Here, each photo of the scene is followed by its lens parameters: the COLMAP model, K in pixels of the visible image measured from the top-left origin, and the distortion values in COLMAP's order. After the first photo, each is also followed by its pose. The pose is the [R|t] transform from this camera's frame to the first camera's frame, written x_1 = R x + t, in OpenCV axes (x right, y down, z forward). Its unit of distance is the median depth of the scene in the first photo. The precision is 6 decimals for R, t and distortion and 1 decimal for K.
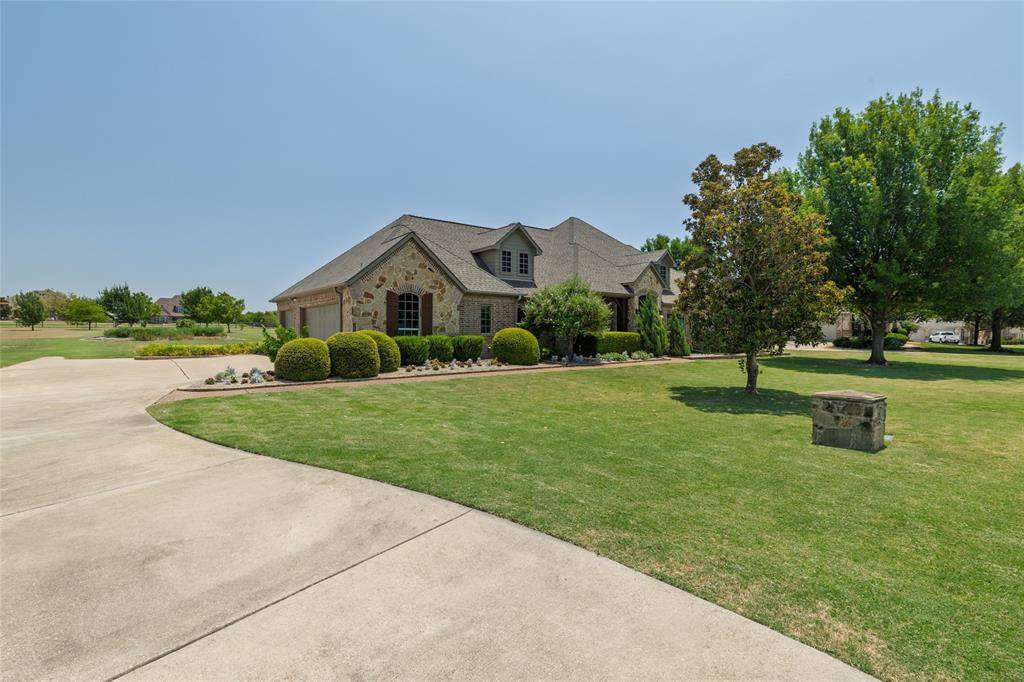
lens RADIAL K [[506.8, 0, 512.0], [0, 506.8, 341.0], [0, 0, 1]] dist [0.000562, 0.001397]
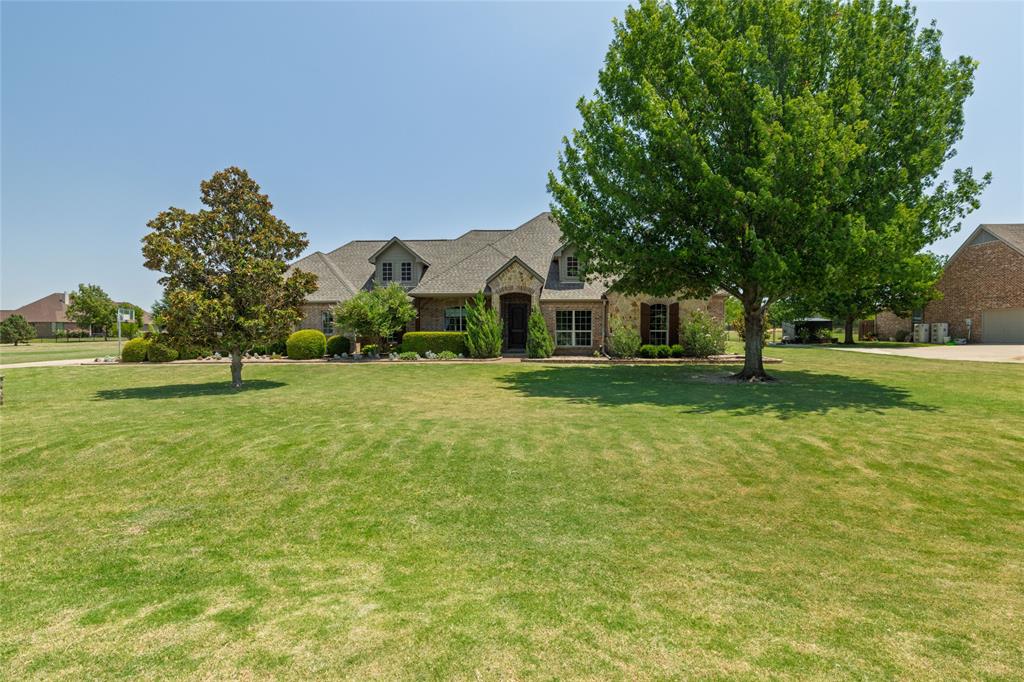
lens RADIAL K [[506.8, 0, 512.0], [0, 506.8, 341.0], [0, 0, 1]] dist [0.000562, 0.001397]
pose [[0.755684, 0.002011, -0.654933, 1.205049], [-0.005378, 0.999981, -0.003135, 0.003120], [0.654914, 0.005891, 0.755681, 0.395881]]
